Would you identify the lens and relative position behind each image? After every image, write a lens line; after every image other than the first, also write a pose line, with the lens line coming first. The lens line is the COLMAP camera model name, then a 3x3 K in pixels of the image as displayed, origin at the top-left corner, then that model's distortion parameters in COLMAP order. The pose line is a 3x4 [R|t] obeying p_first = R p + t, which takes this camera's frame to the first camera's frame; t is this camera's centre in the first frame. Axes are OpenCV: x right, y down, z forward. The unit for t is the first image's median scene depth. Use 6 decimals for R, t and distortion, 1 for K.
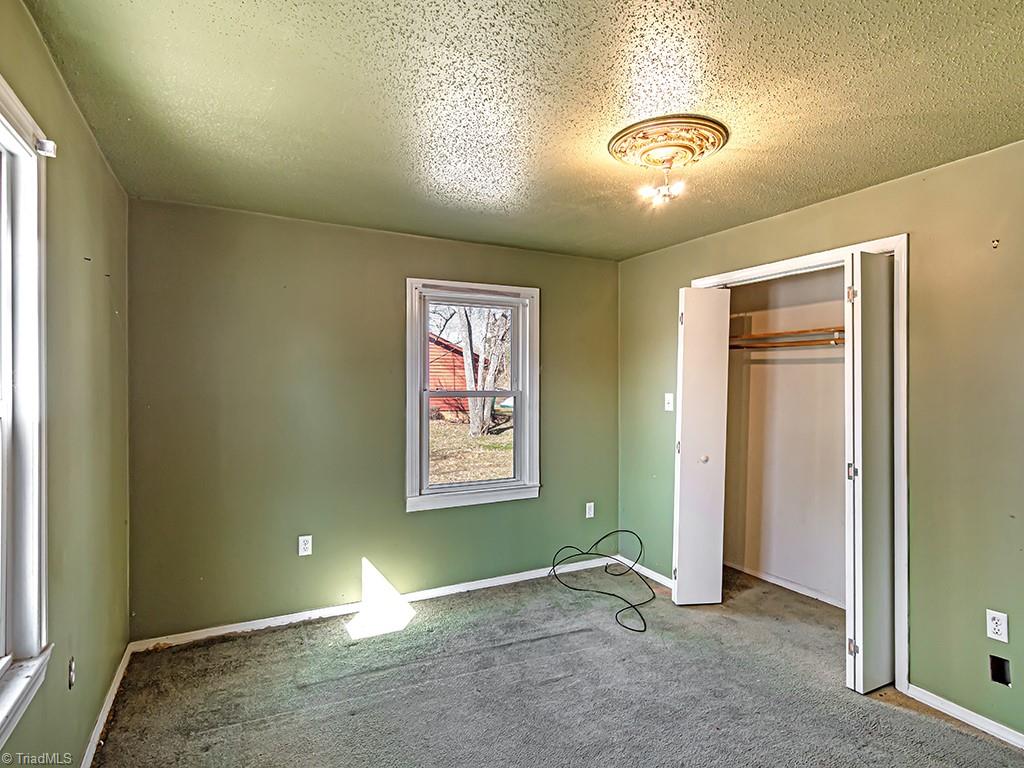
lens RADIAL K [[585.2, 0, 512.0], [0, 585.2, 384.0], [0, 0, 1]] dist [-0.000003, 0.000555]
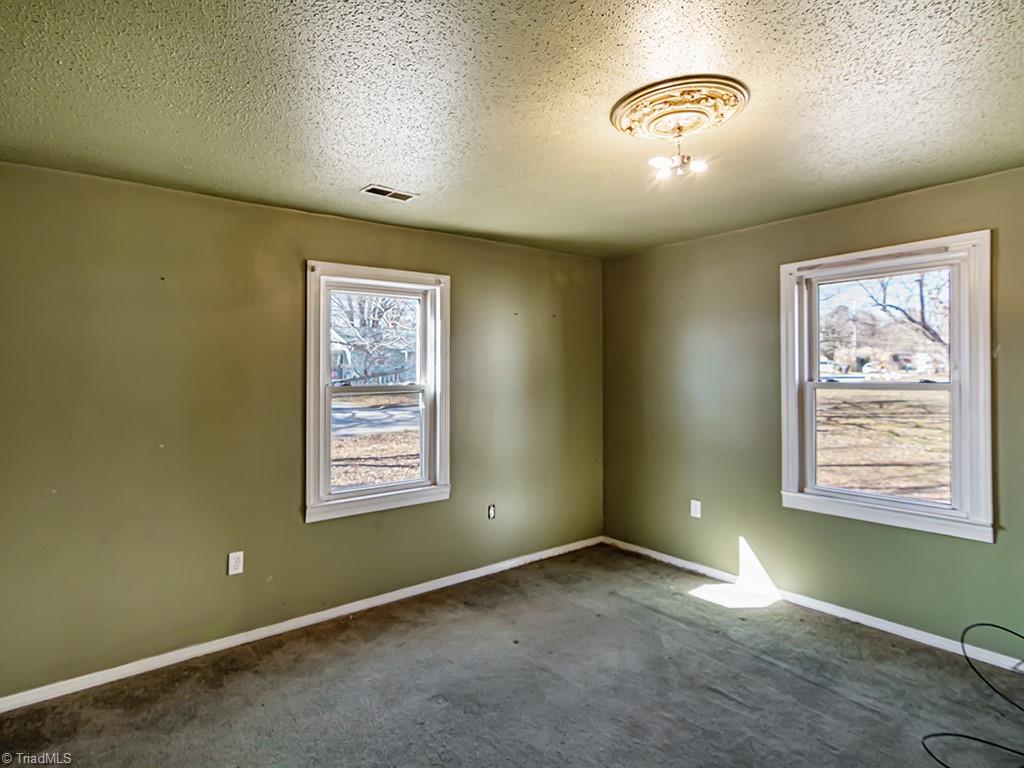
lens RADIAL K [[569.6, 0, 509.9], [0, 569.6, 370.9], [0, 0, 1]] dist [0.000304, -0.000043]
pose [[0.143921, -0.016161, -0.989457, 0.748963], [-0.001839, 0.999861, -0.016599, 0.012635], [0.989587, 0.004209, 0.143871, 0.447640]]
